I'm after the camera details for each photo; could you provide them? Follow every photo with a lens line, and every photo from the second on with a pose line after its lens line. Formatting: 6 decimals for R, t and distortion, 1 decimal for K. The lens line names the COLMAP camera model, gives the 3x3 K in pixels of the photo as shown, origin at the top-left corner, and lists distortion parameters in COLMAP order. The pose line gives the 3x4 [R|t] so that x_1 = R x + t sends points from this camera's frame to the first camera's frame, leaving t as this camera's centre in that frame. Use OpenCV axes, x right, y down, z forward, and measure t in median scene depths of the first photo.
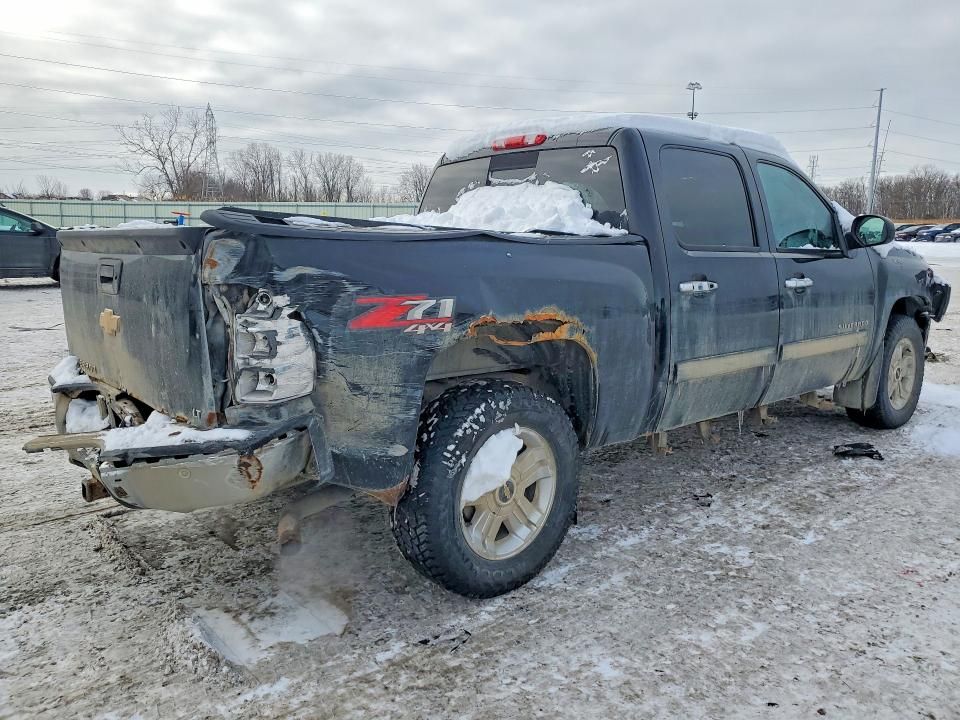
lens RADIAL K [[758.1, 0, 474.5], [0, 758.1, 342.6], [0, 0, 1]] dist [0.054192, -0.053603]
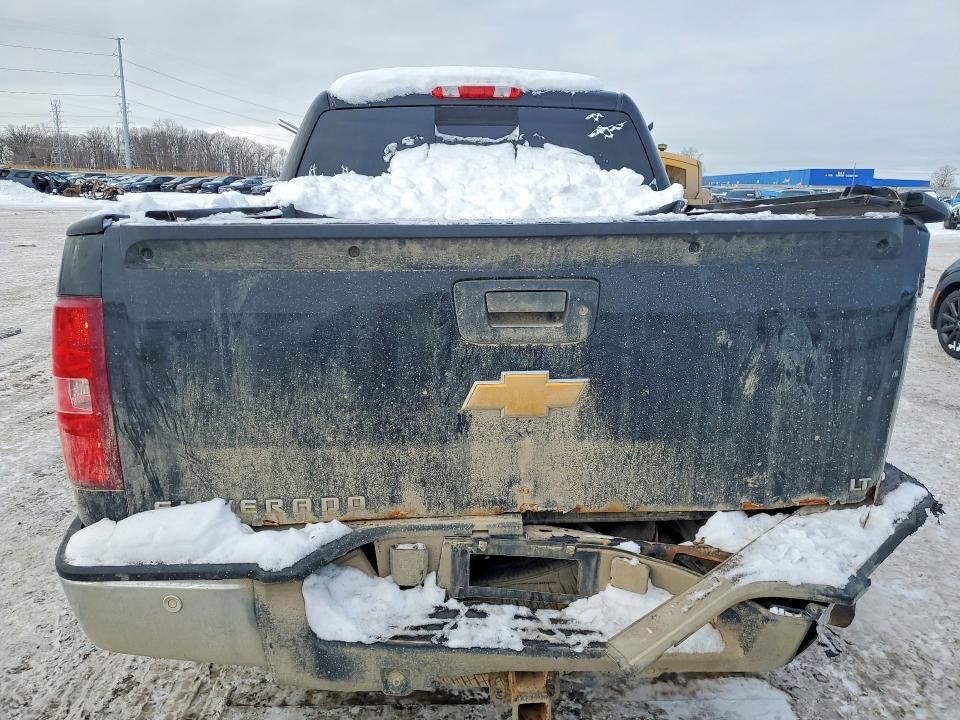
lens RADIAL K [[758.1, 0, 474.5], [0, 758.1, 342.6], [0, 0, 1]] dist [0.054192, -0.053603]
pose [[0.592284, -0.162715, 0.789129, -0.633625], [0.112422, 0.986505, 0.119034, -0.089964], [-0.797848, 0.018213, 0.602584, 0.489617]]
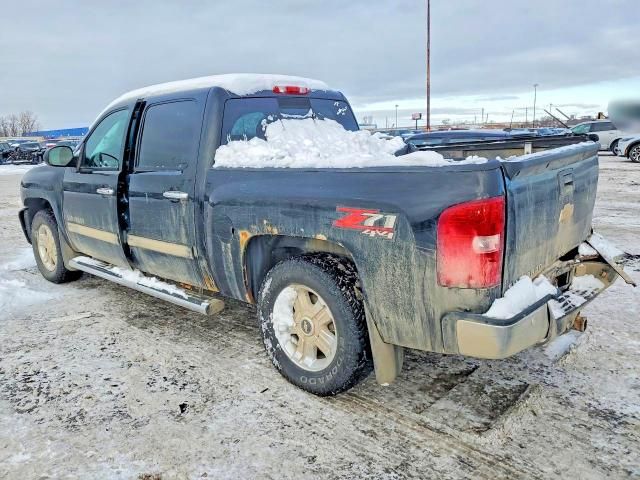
lens RADIAL K [[505.4, 0, 316.4], [0, 505.4, 228.4], [0, 0, 1]] dist [0.054192, -0.053603]
pose [[-0.148646, -0.186459, 0.971152, -0.938526], [0.178910, 0.960786, 0.211853, -0.199933], [-0.972572, 0.205240, -0.109458, 1.087875]]
